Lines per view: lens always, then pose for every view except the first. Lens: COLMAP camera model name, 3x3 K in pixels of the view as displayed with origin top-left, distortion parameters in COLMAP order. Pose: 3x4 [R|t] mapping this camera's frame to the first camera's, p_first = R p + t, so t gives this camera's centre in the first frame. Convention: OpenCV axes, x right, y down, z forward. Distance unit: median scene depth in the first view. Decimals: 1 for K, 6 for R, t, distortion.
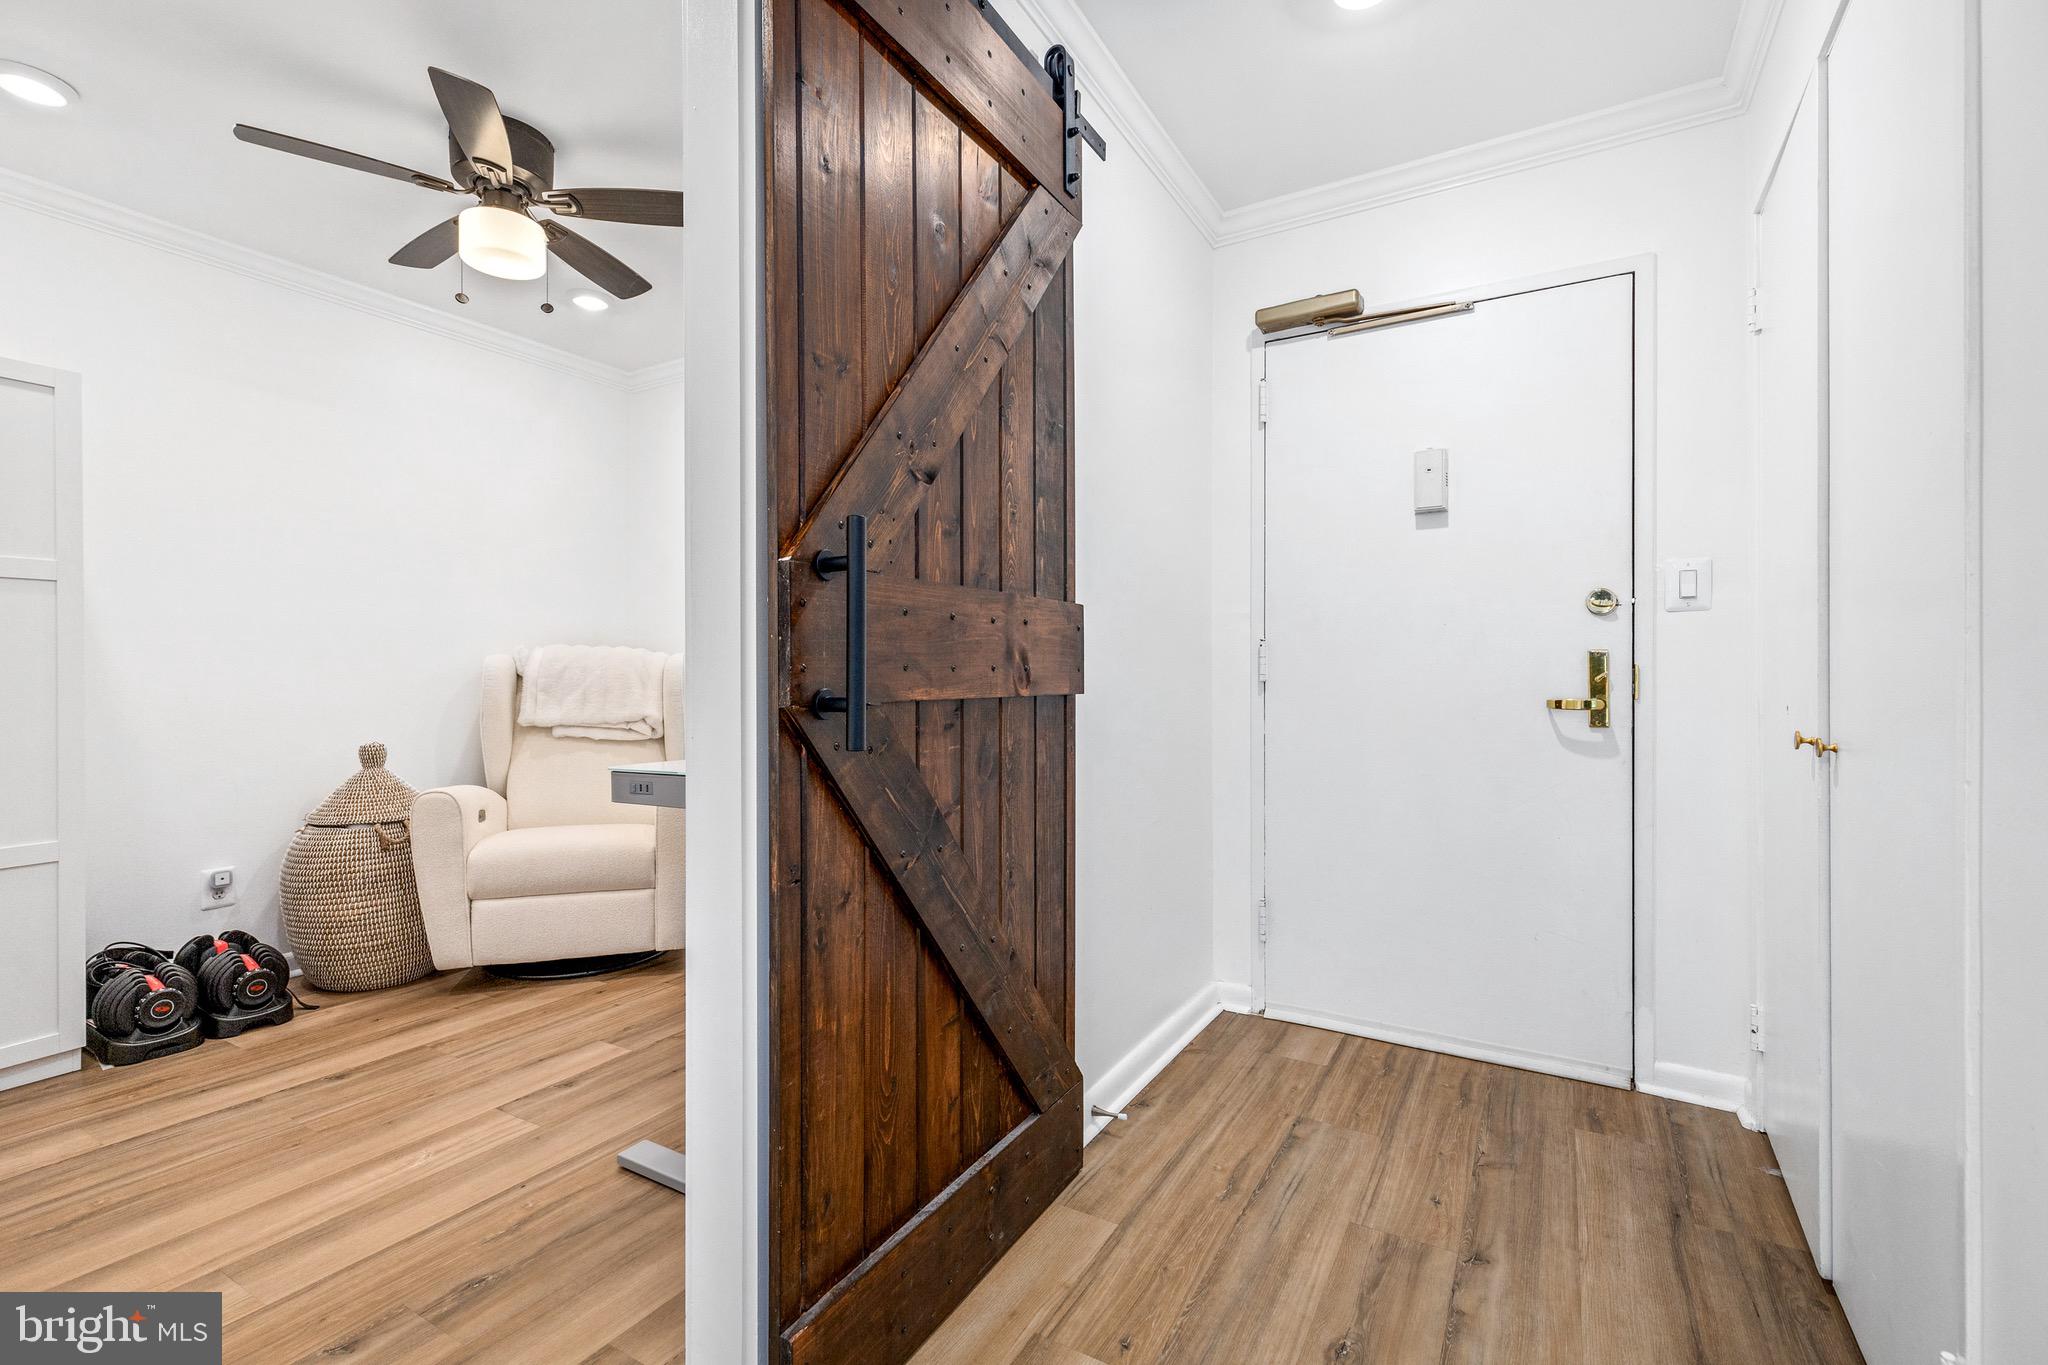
lens RADIAL K [[920.5, 0, 1017.7], [0, 920.5, 687.1], [0, 0, 1]] dist [0.003255, 0.000335]
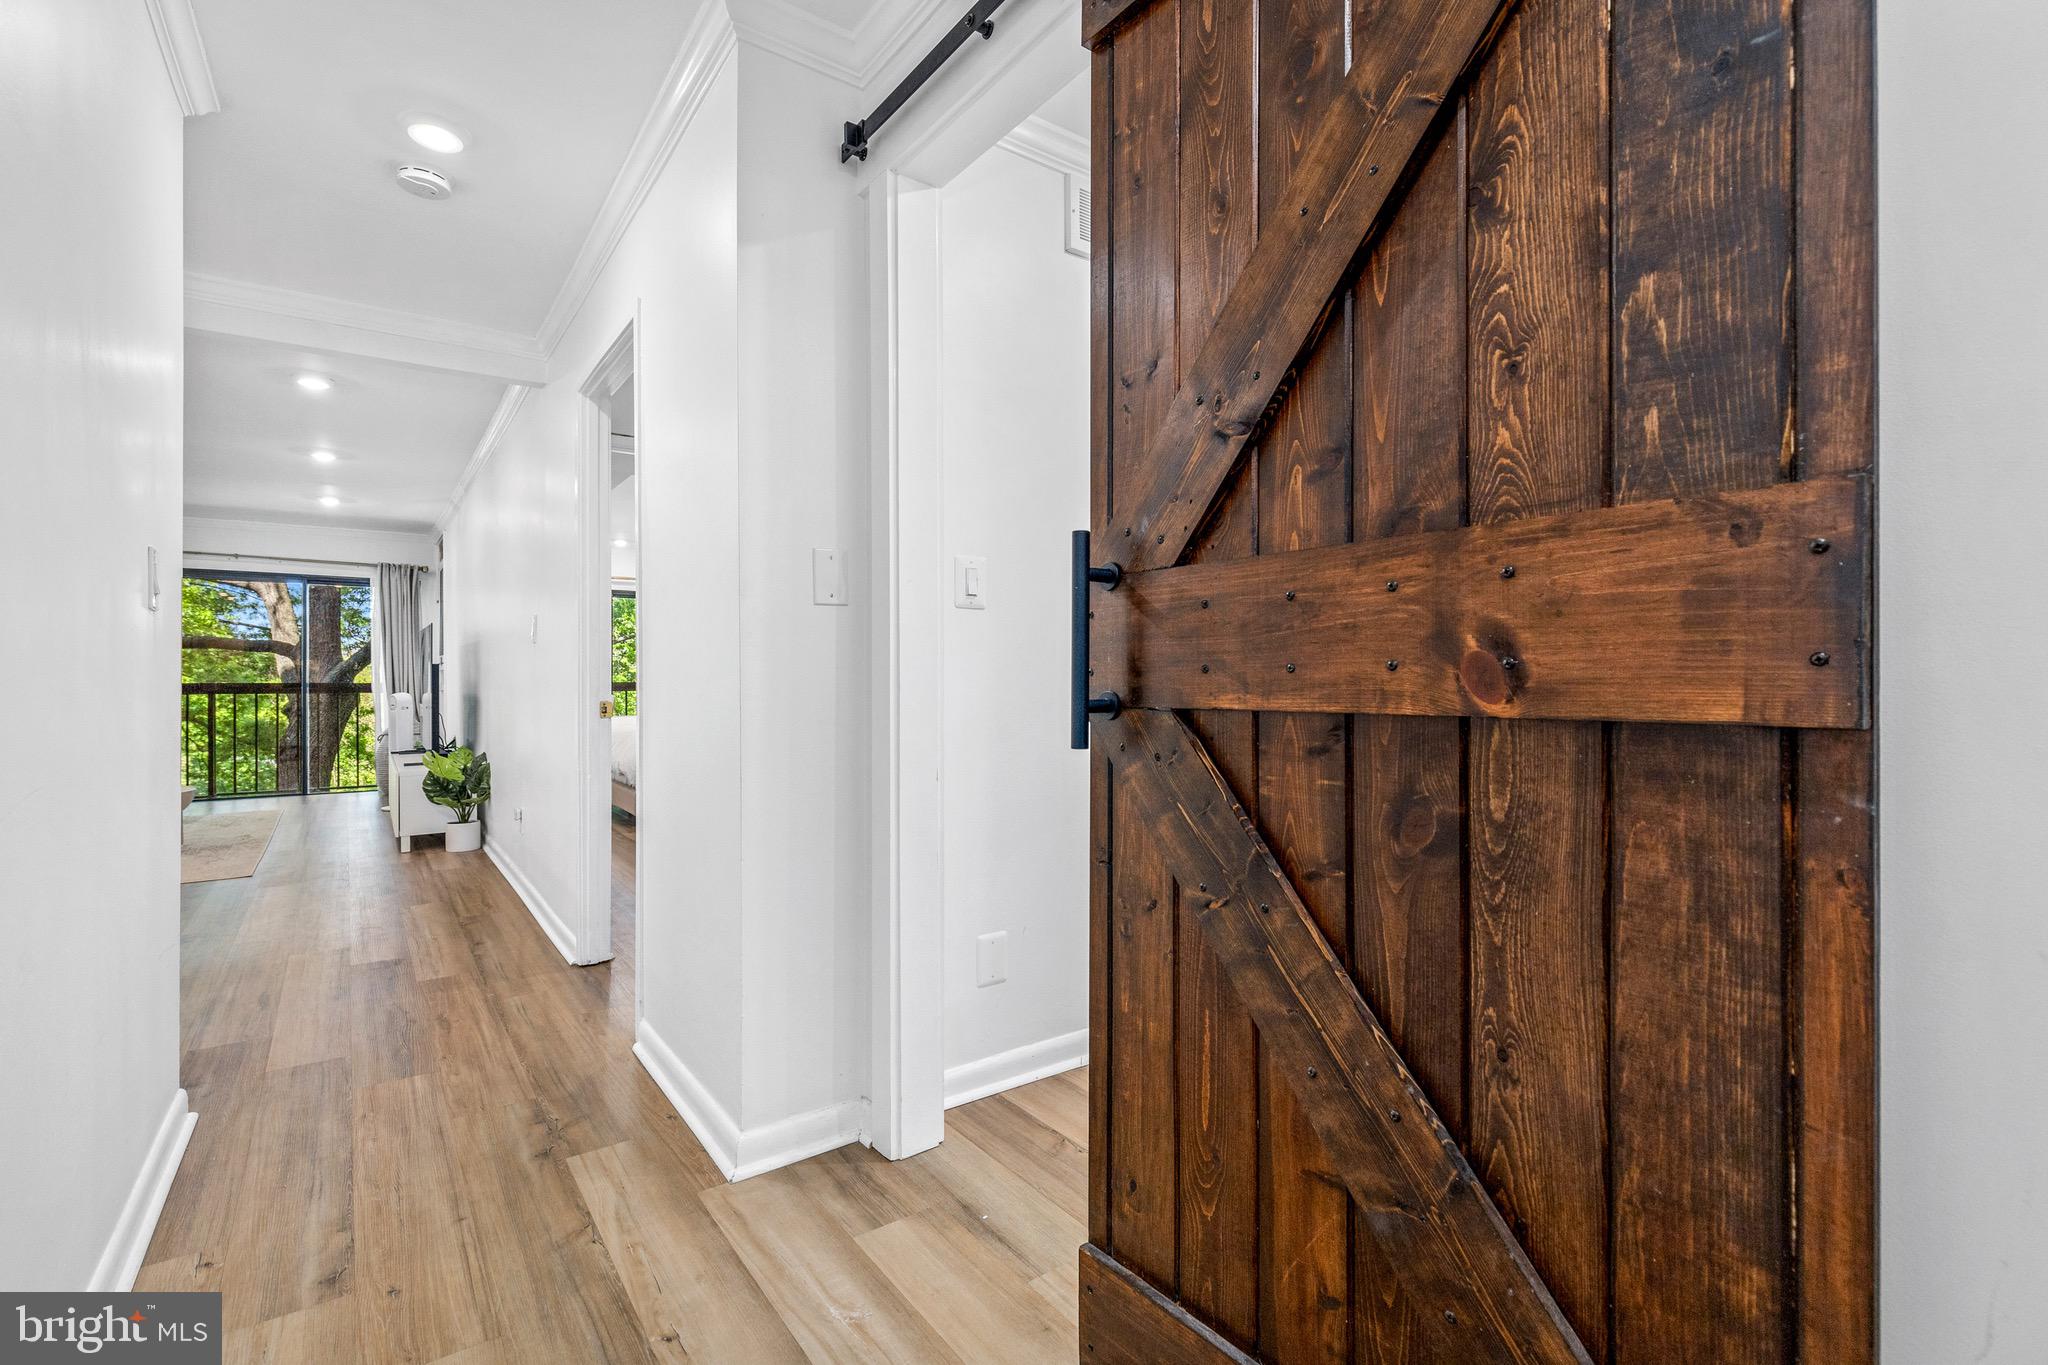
lens RADIAL K [[920.5, 0, 1017.7], [0, 920.5, 687.1], [0, 0, 1]] dist [0.003255, 0.000335]
pose [[-0.400748, 0.008861, -0.916146, 0.644829], [-0.009084, 0.999866, 0.013645, -0.012990], [0.916143, 0.013791, -0.400613, 1.049495]]
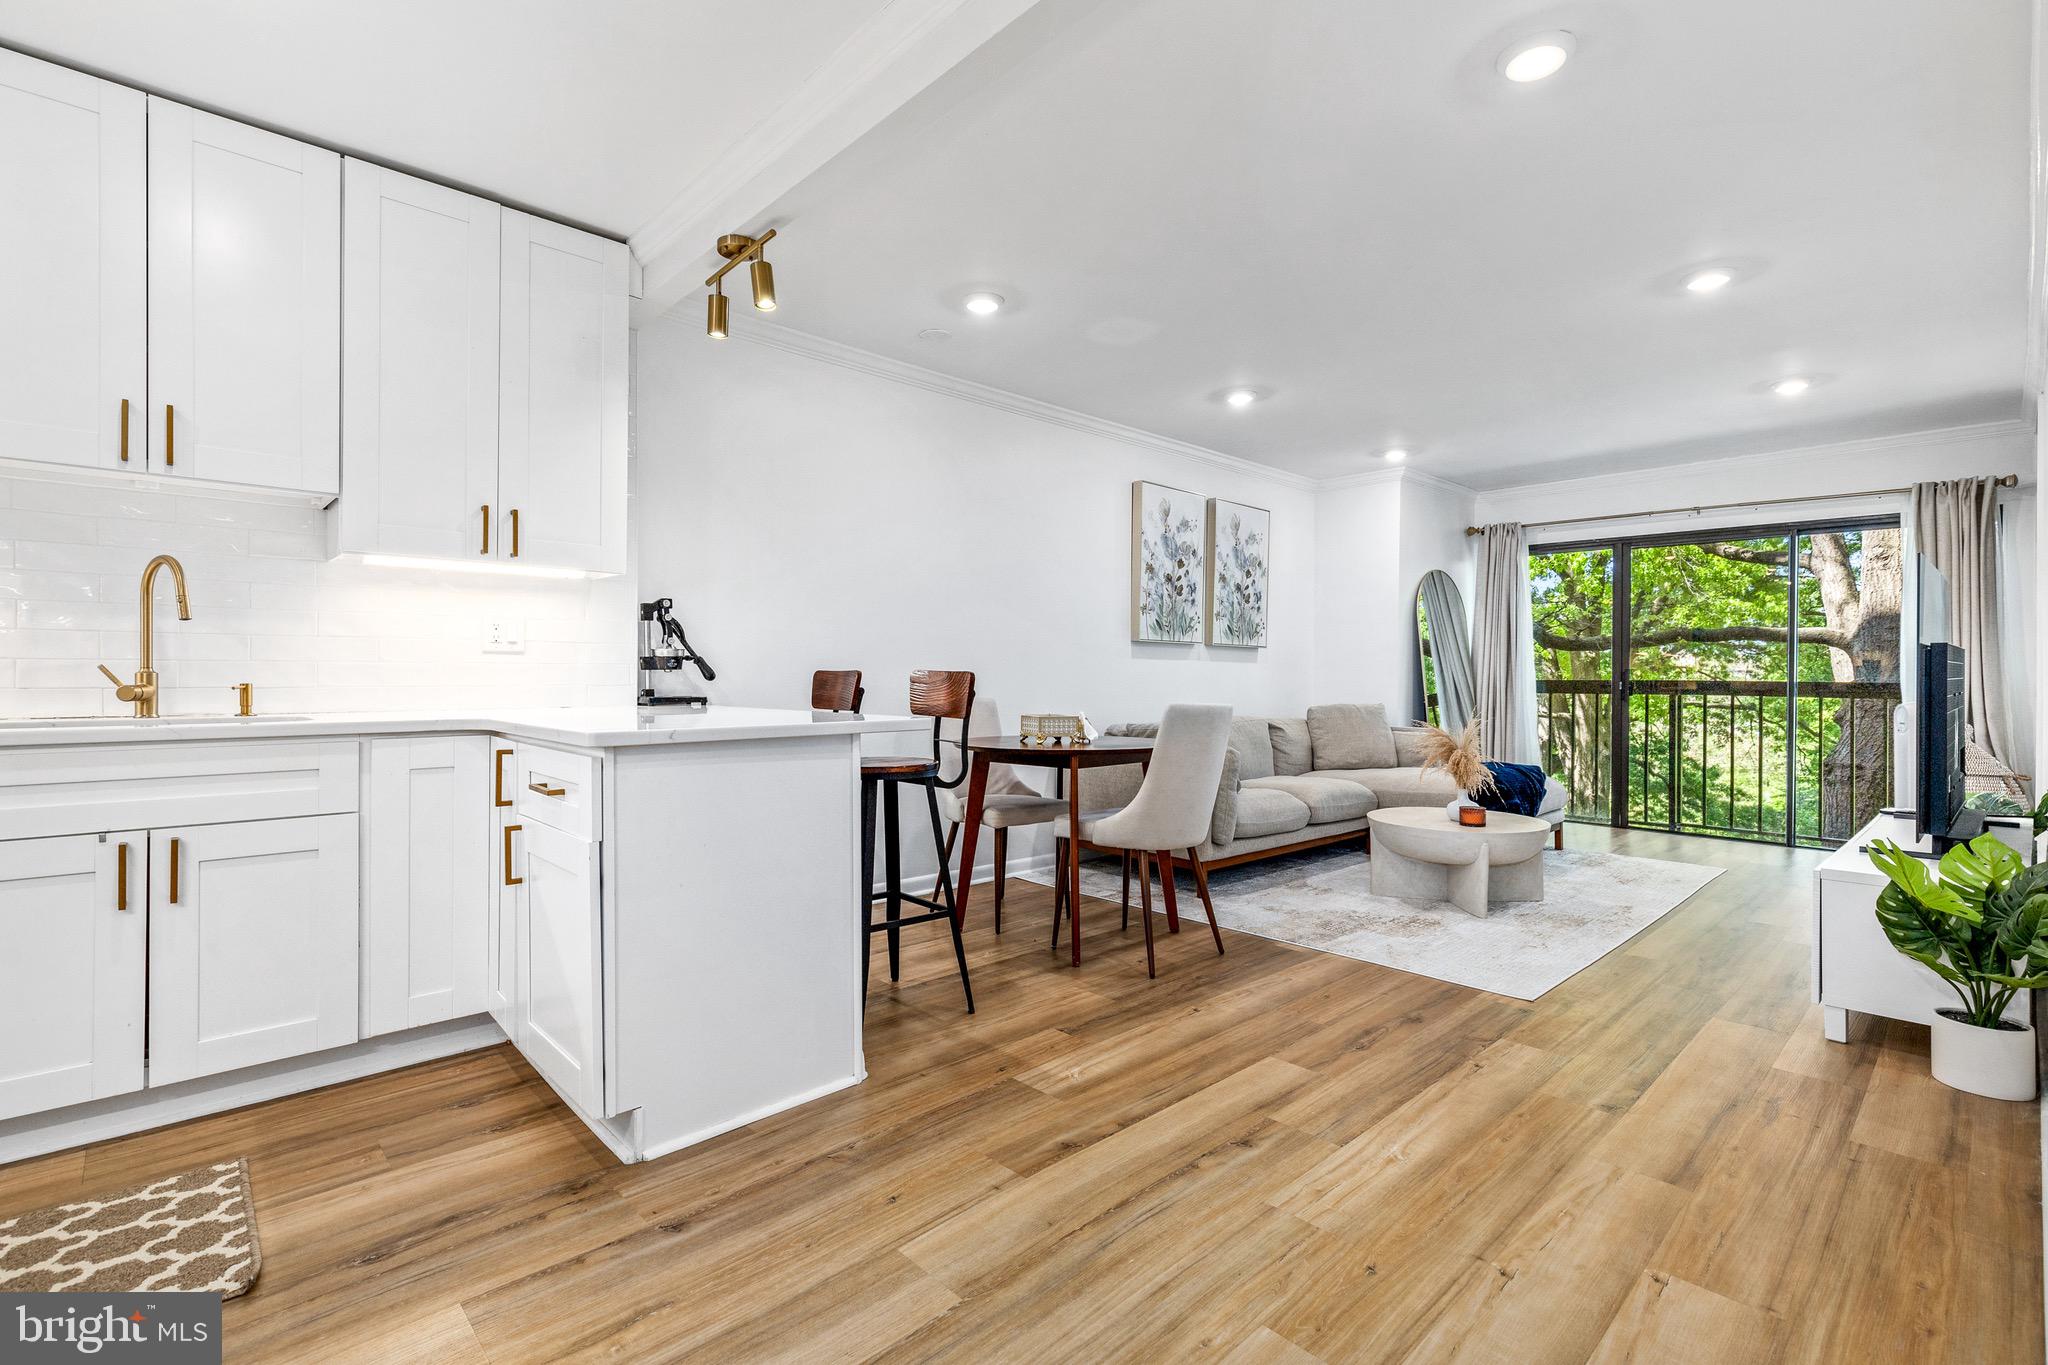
lens RADIAL K [[930.1, 0, 1013.1], [0, 930.1, 667.0], [0, 0, 1]] dist [0.004629, 0.001185]
pose [[-0.958392, -0.006130, 0.285389, -0.710368], [-0.004134, 0.999963, 0.007598, 0.001457], [-0.285425, 0.006102, -0.958382, -0.475946]]
